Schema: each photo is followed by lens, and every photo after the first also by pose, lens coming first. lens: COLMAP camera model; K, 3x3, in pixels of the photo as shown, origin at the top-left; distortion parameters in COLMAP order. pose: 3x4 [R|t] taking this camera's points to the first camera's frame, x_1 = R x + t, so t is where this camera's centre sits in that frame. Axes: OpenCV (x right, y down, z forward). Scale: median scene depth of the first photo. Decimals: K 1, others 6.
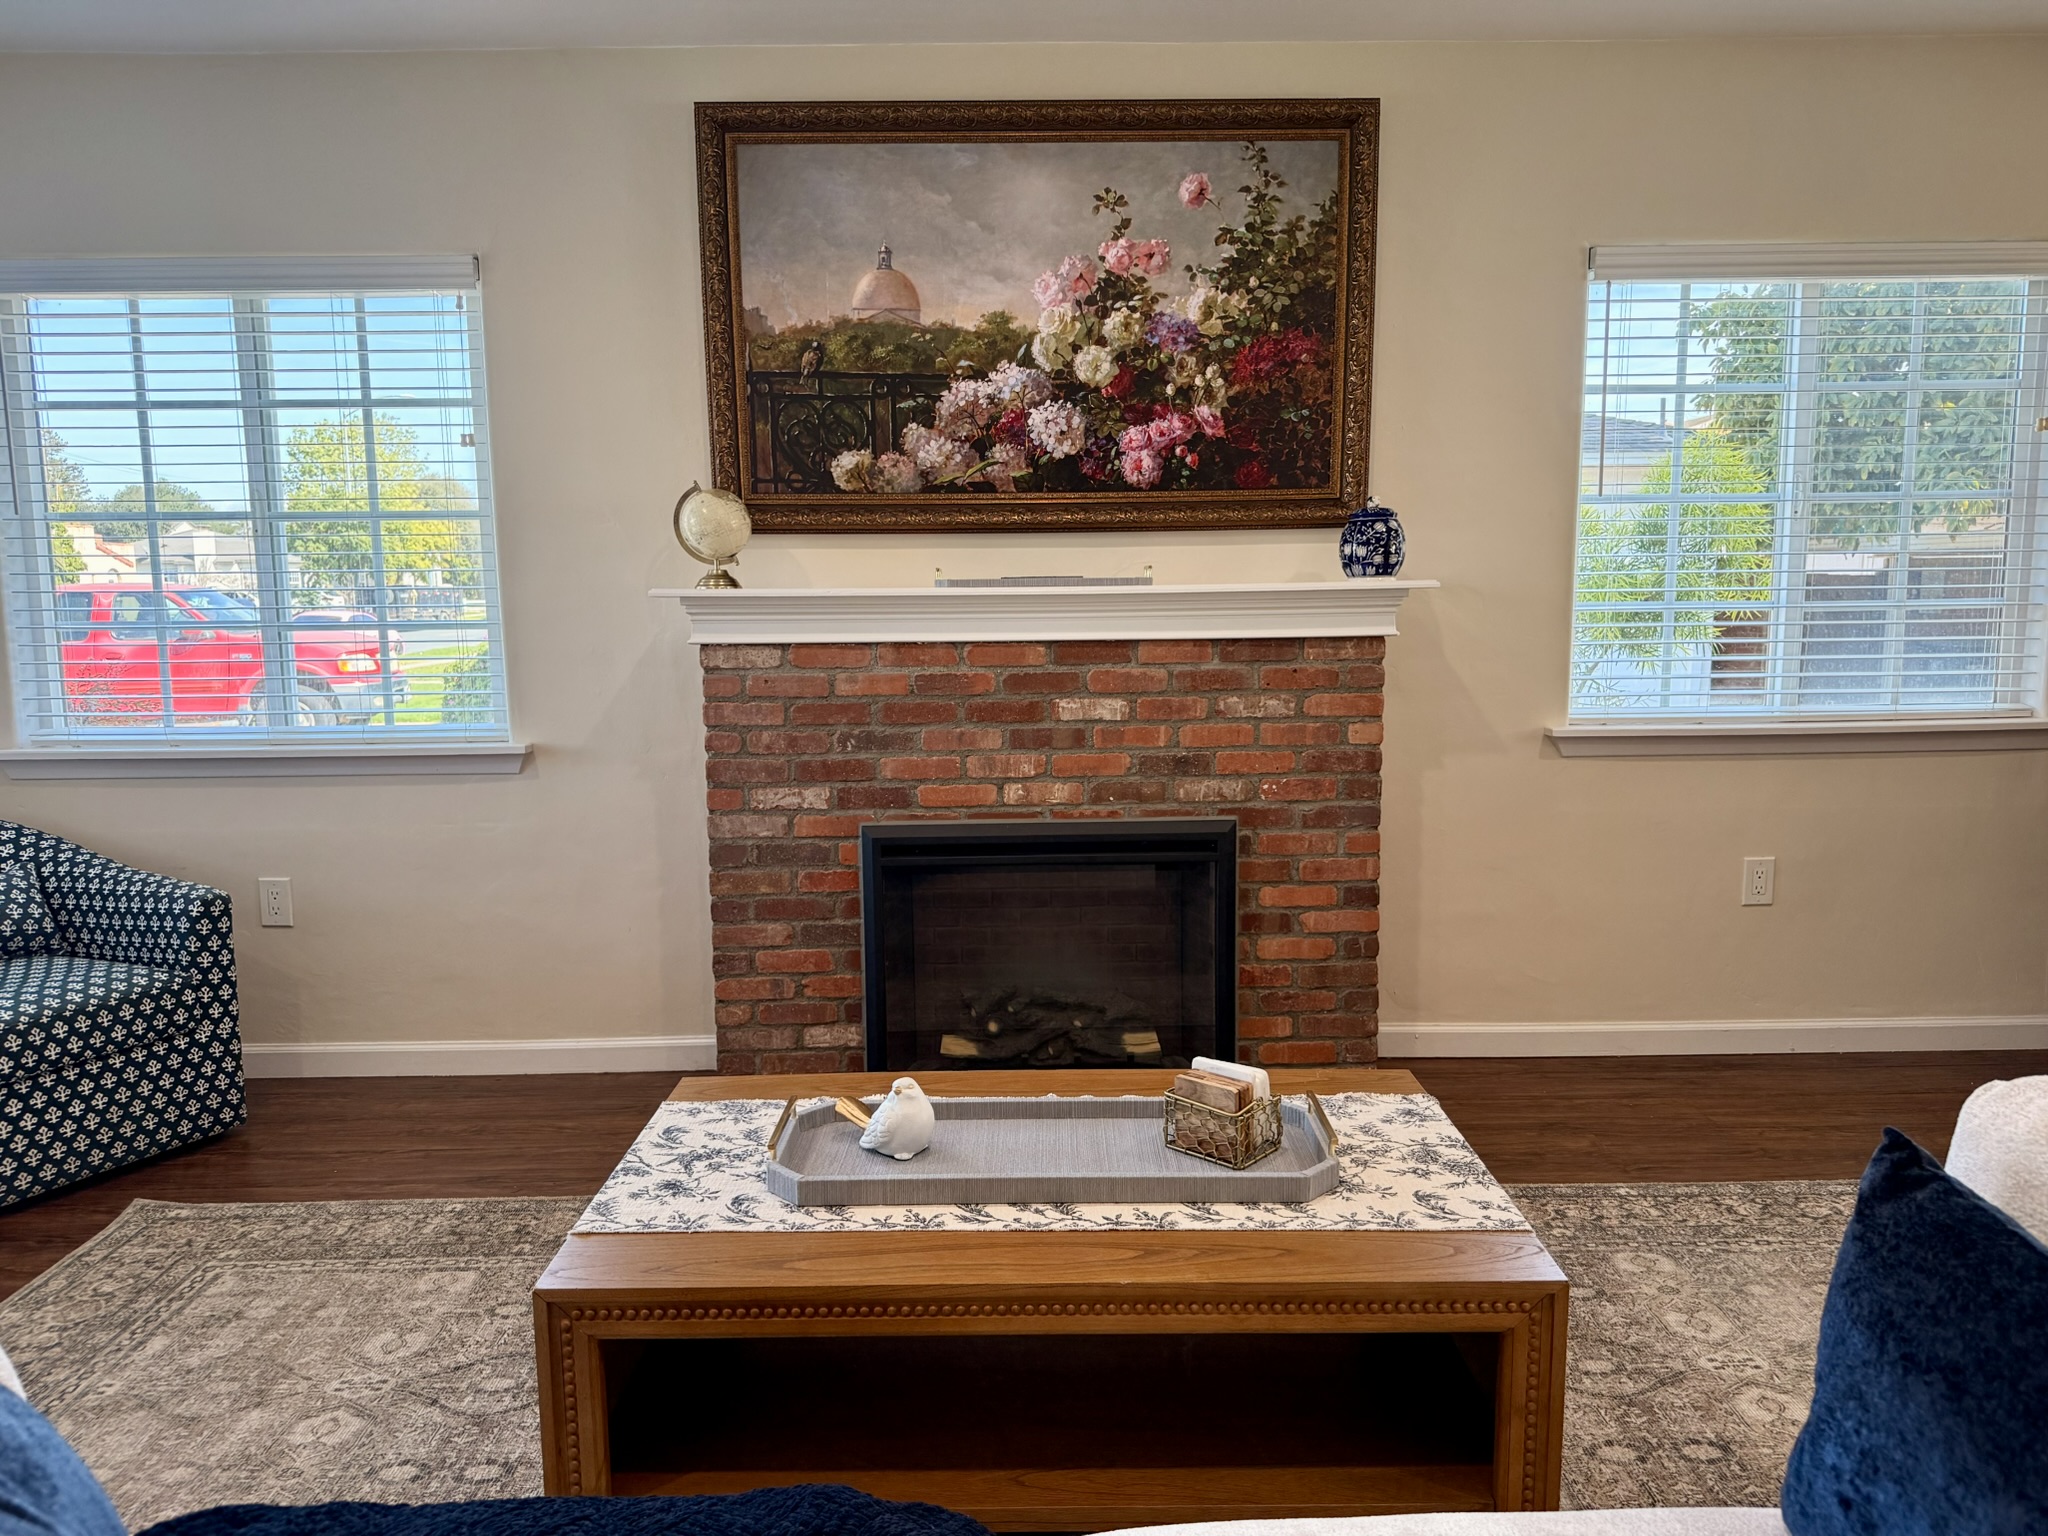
lens RADIAL K [[1438.8, 0, 1074.3], [0, 1438.8, 773.8], [0, 0, 1]] dist [0.143672, -0.262743]
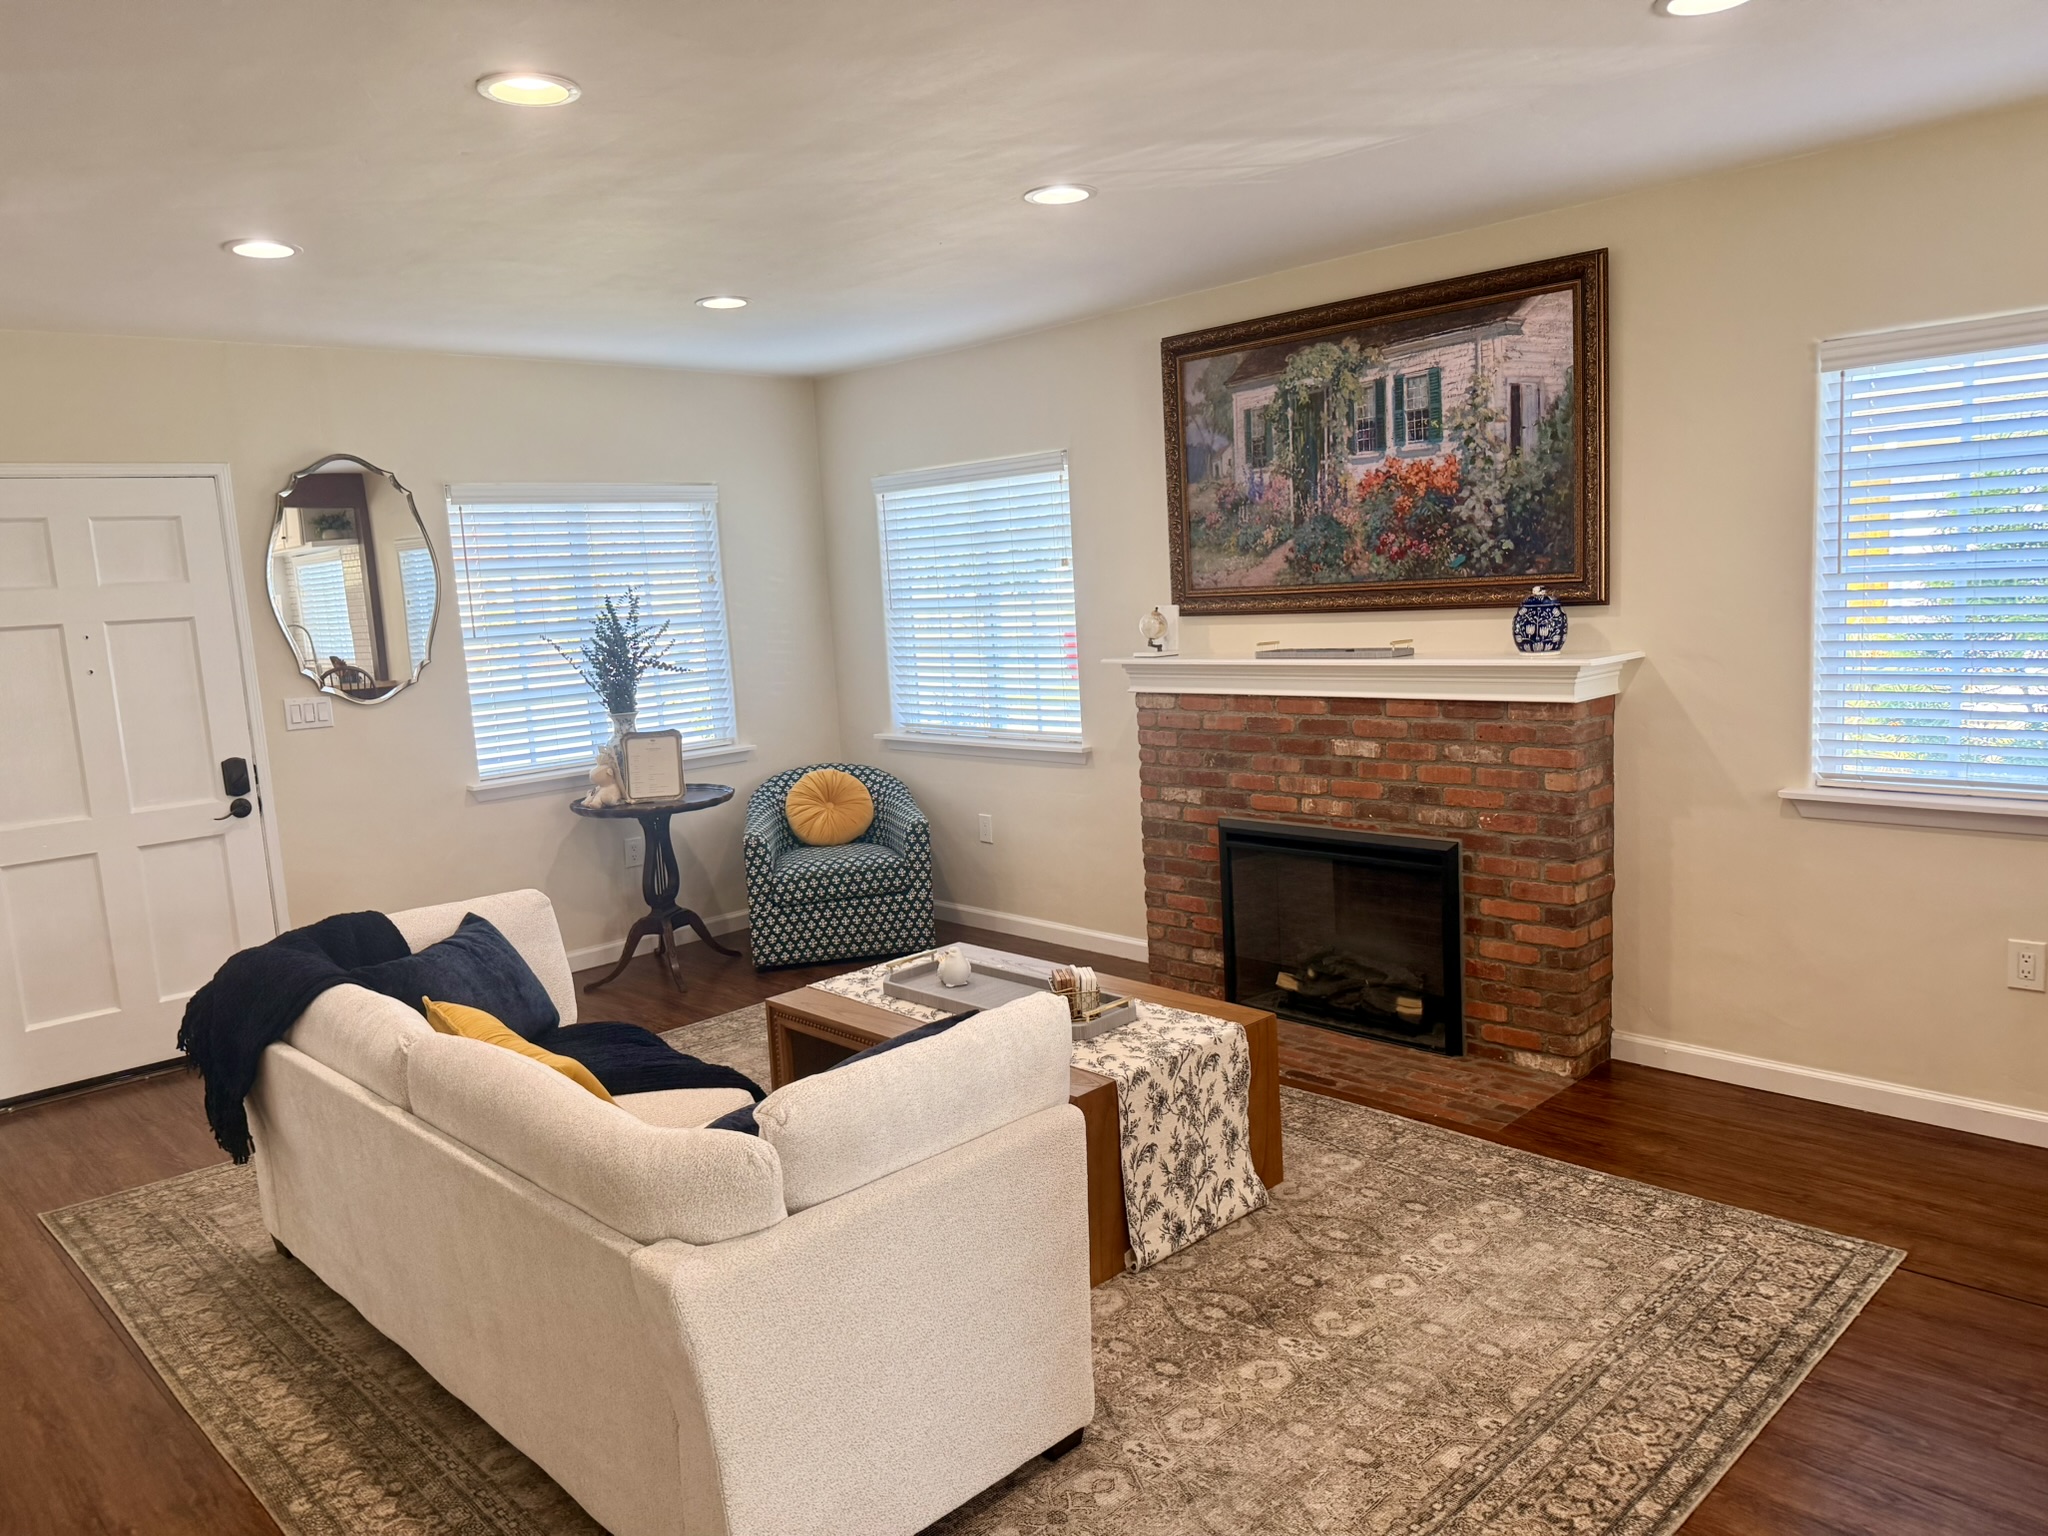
lens RADIAL K [[1417.4, 0, 1024.0], [0, 1417.4, 768.0], [0, 0, 1]] dist [0.047840, -0.060223]
pose [[0.686893, 0.071747, -0.723209, 0.745787], [-0.053904, 0.997404, 0.047751, -0.071839], [0.724757, 0.006184, 0.688977, -0.136741]]
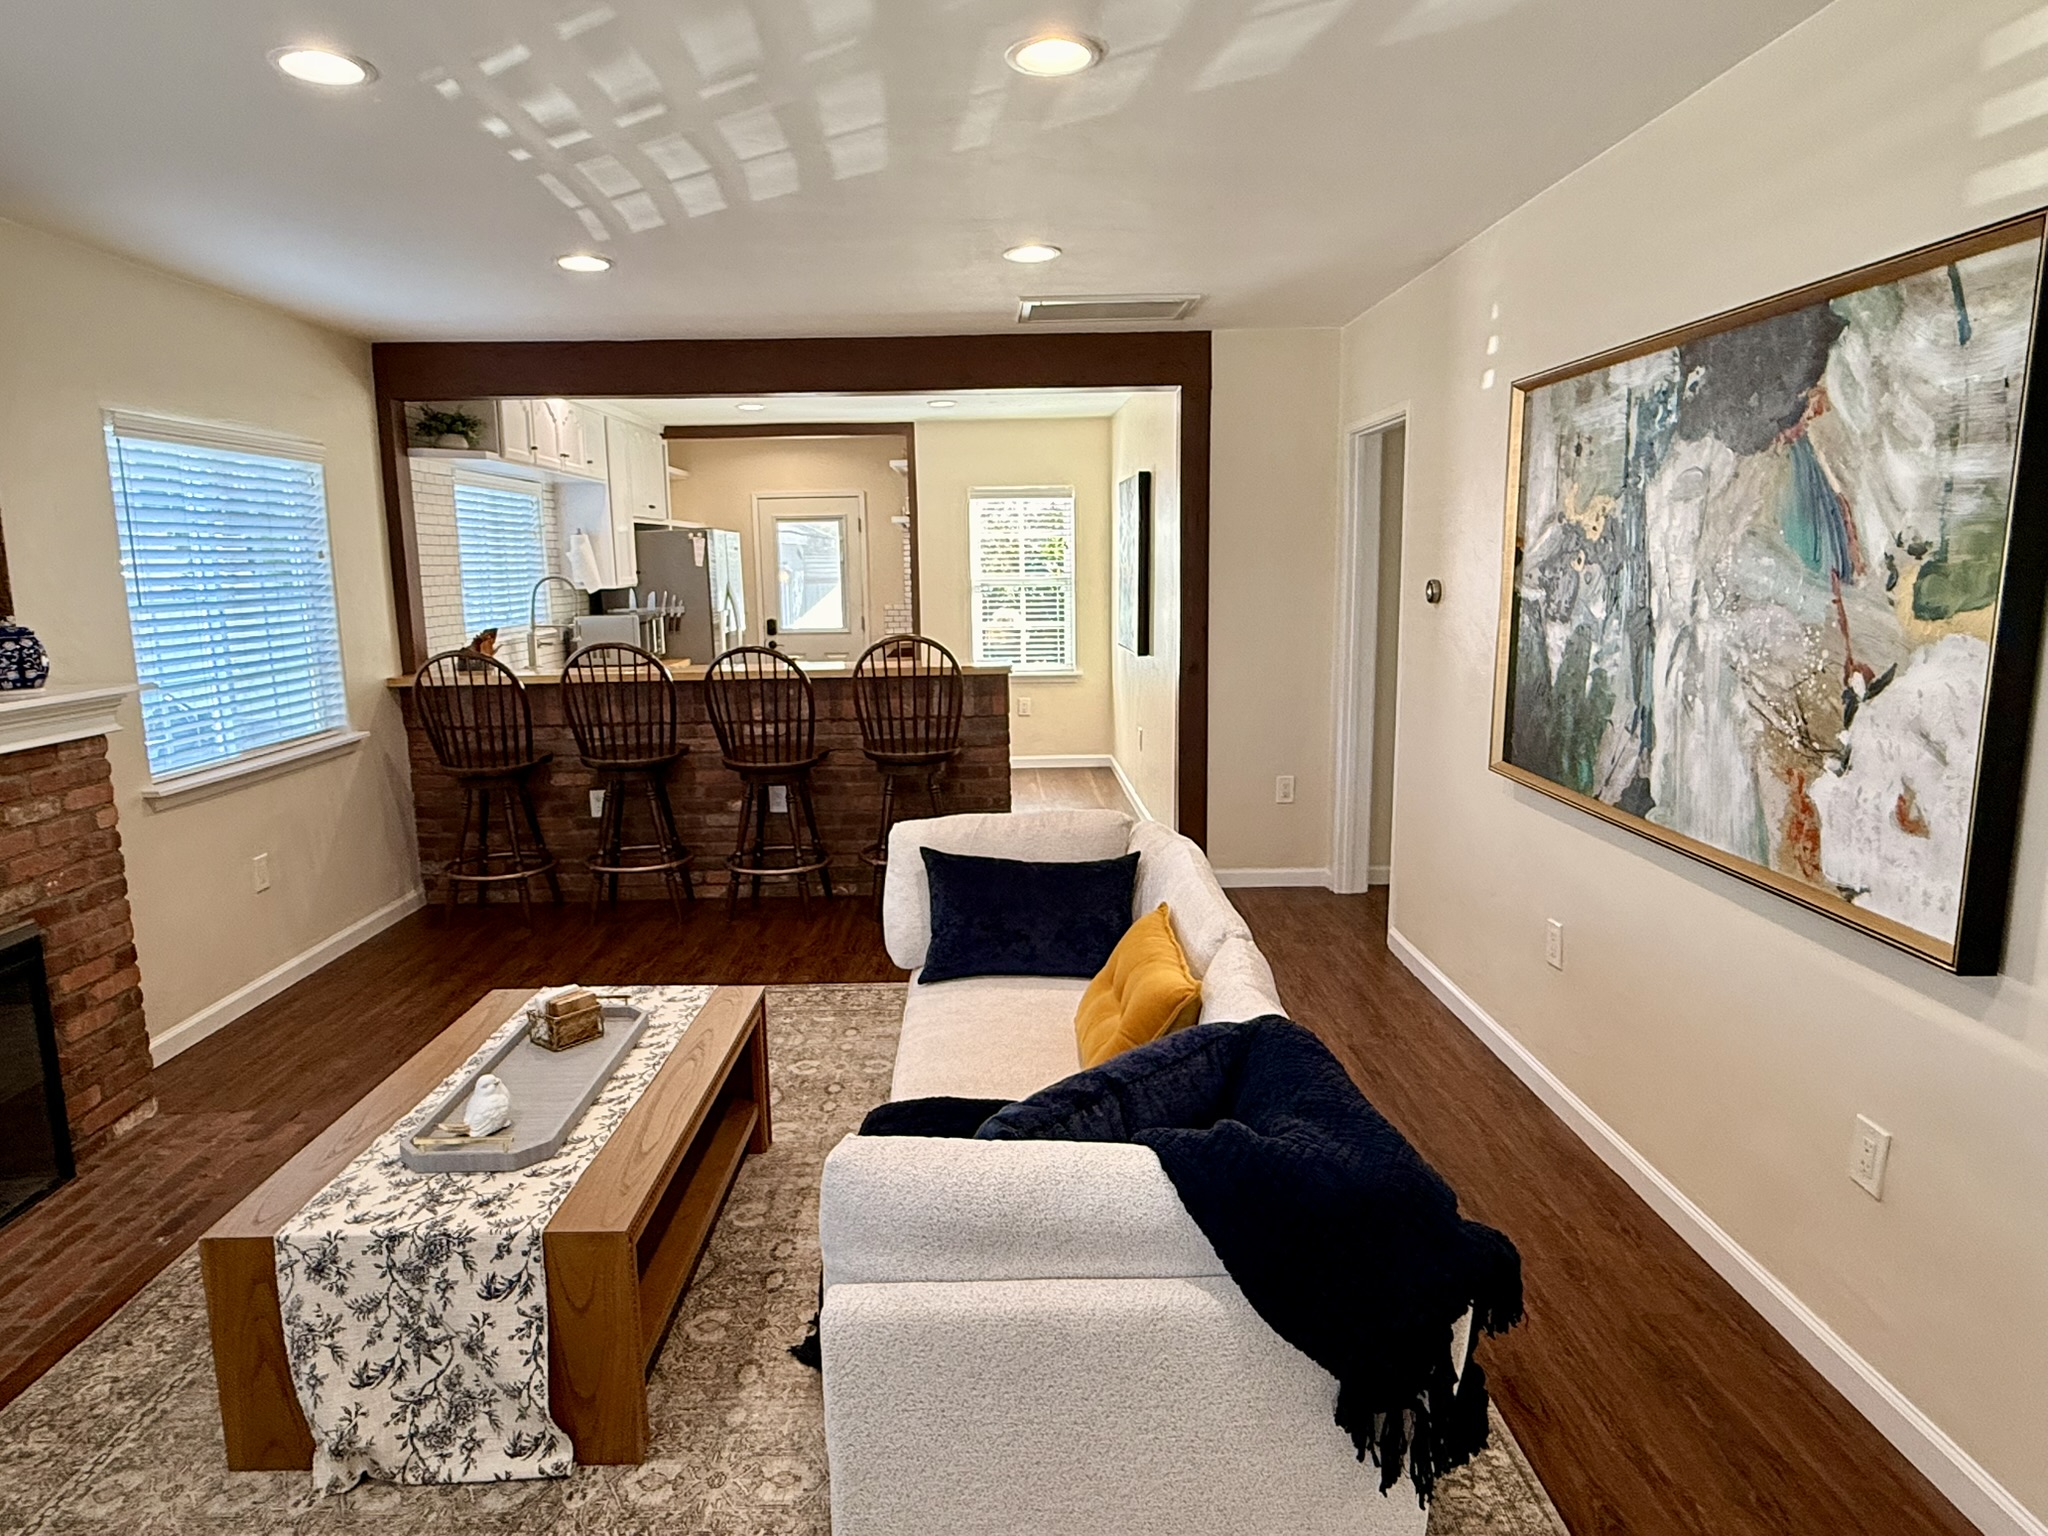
lens RADIAL K [[1244.6, 0, 1020.2], [0, 1244.6, 763.2], [0, 0, 1]] dist [-0.001126, -0.000378]
pose [[0.001351, -0.151370, 0.988476, -0.702400], [0.157518, 0.976169, 0.149270, -0.100998], [-0.987515, 0.155501, 0.025163, 0.238673]]
